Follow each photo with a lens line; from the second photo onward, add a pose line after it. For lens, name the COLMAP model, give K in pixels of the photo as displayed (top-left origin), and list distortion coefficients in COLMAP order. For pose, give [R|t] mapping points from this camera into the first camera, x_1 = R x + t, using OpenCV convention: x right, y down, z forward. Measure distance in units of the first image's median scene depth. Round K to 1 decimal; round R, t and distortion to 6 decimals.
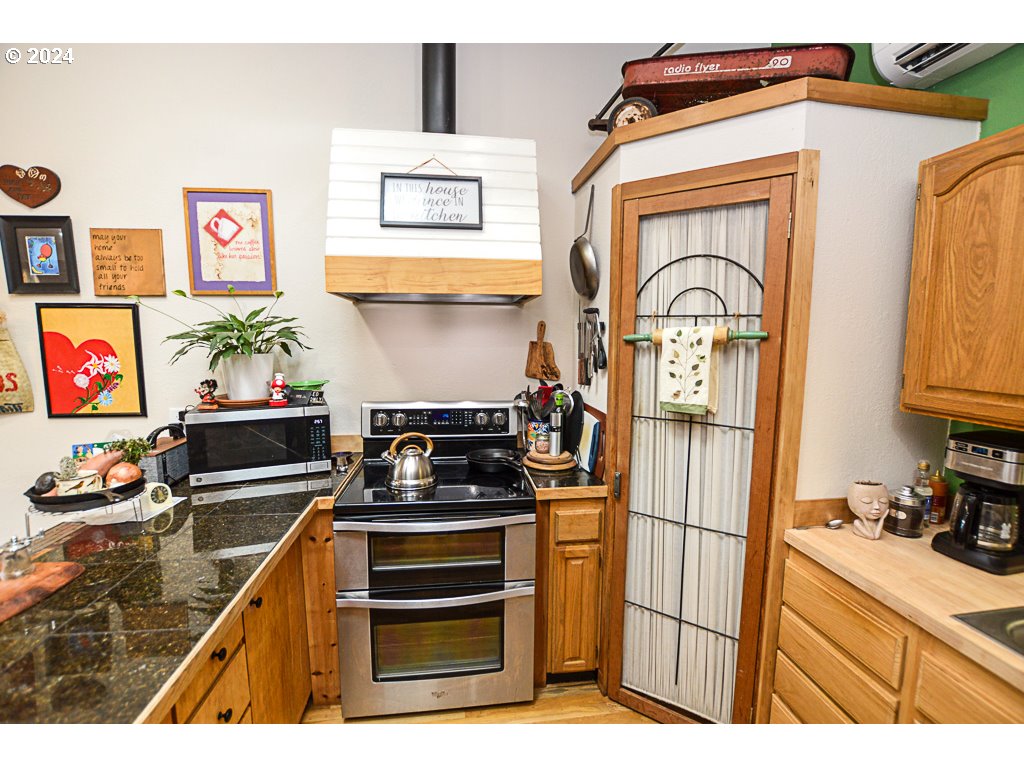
lens RADIAL K [[473.4, 0, 515.6], [0, 473.4, 381.1], [0, 0, 1]] dist [-0.018878, 0.000416]
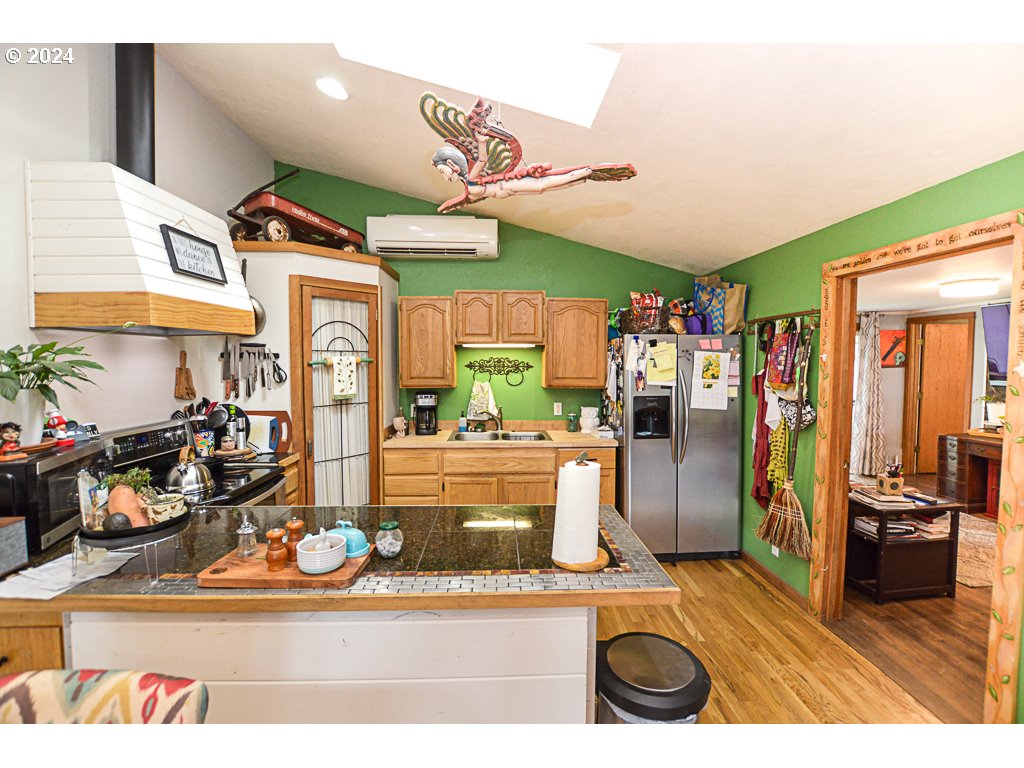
lens RADIAL K [[473.4, 0, 514.7], [0, 473.4, 382.0], [0, 0, 1]] dist [-0.018878, 0.000416]
pose [[0.094086, -0.058230, 0.993860, -1.330693], [0.099348, 0.993854, 0.048824, -0.027607], [-0.990595, 0.094144, 0.099293, 0.068903]]
